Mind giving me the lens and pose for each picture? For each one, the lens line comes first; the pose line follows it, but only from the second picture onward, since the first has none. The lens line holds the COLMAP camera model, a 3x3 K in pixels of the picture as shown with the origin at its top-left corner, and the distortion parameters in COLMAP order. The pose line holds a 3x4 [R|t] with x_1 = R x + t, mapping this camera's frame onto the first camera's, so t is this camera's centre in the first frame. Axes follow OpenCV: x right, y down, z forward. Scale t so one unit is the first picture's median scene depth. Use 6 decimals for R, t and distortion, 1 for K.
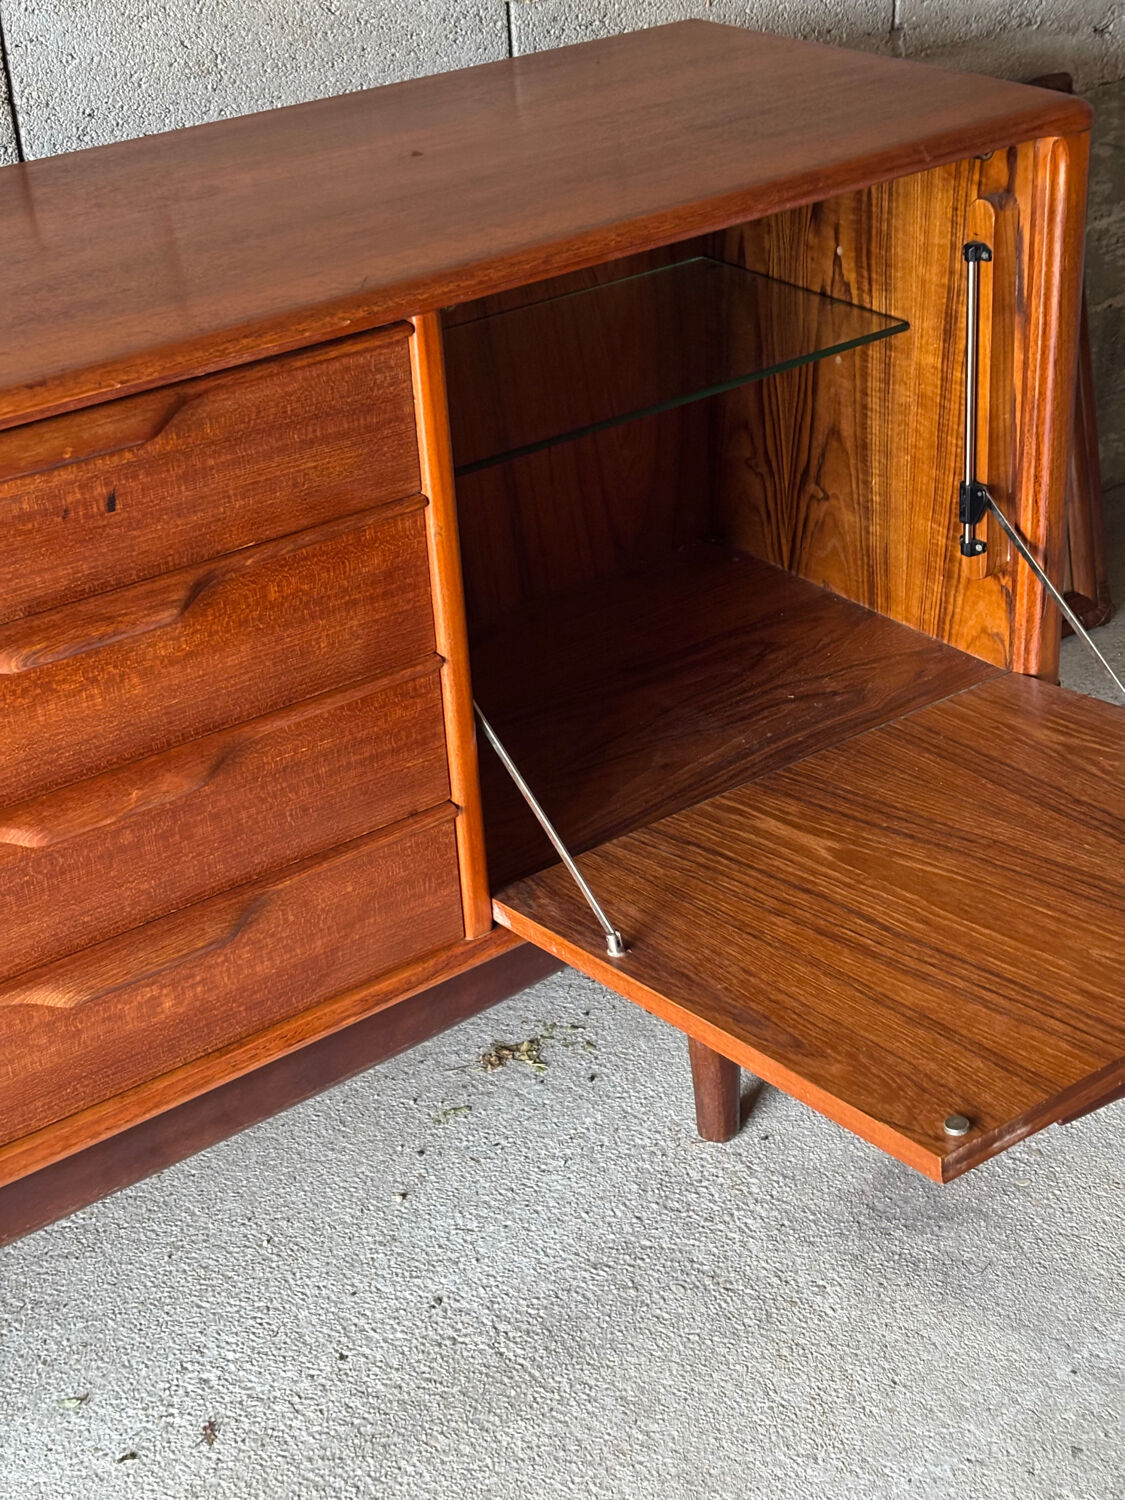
lens RADIAL K [[2248.0, 0, 558.9], [0, 2248.0, 722.1], [0, 0, 1]] dist [0.237879, -0.941766]
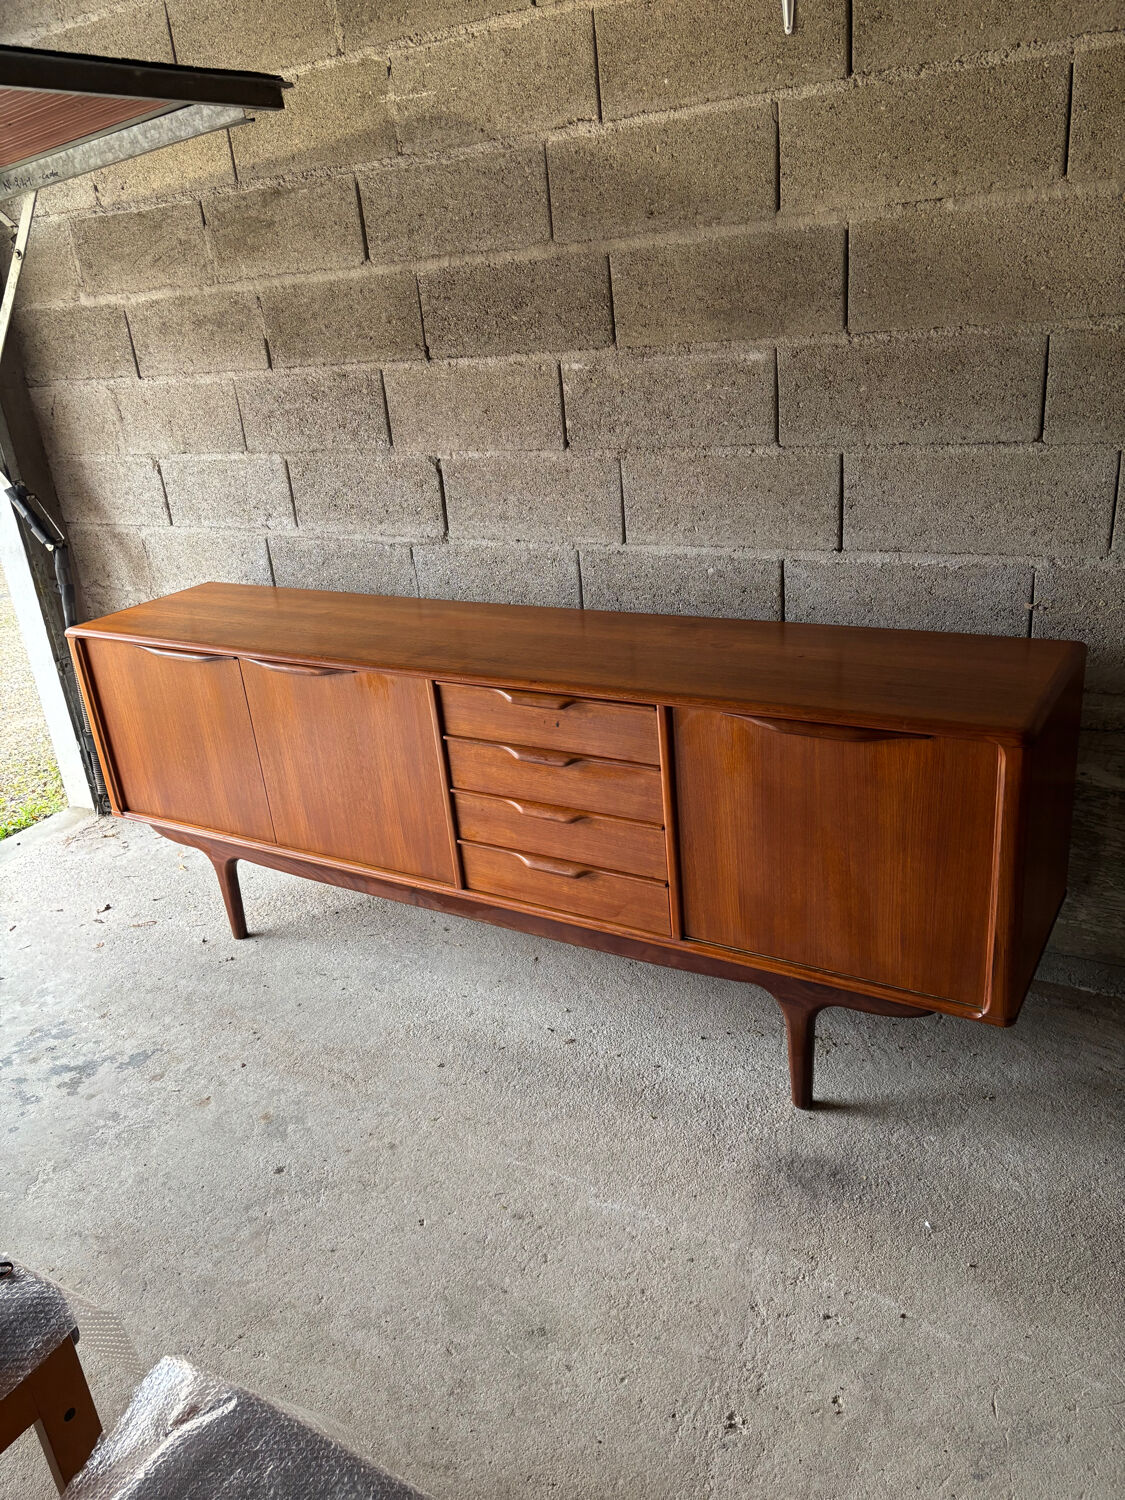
lens RADIAL K [[1126.2, 0, 559.2], [0, 1126.2, 748.3], [0, 0, 1]] dist [0.140602, -0.390447]
pose [[0.378142, 0.362179, -0.851960, 0.952691], [-0.378082, 0.900463, 0.214987, -0.334797], [0.845022, 0.240815, 0.477436, 0.217056]]
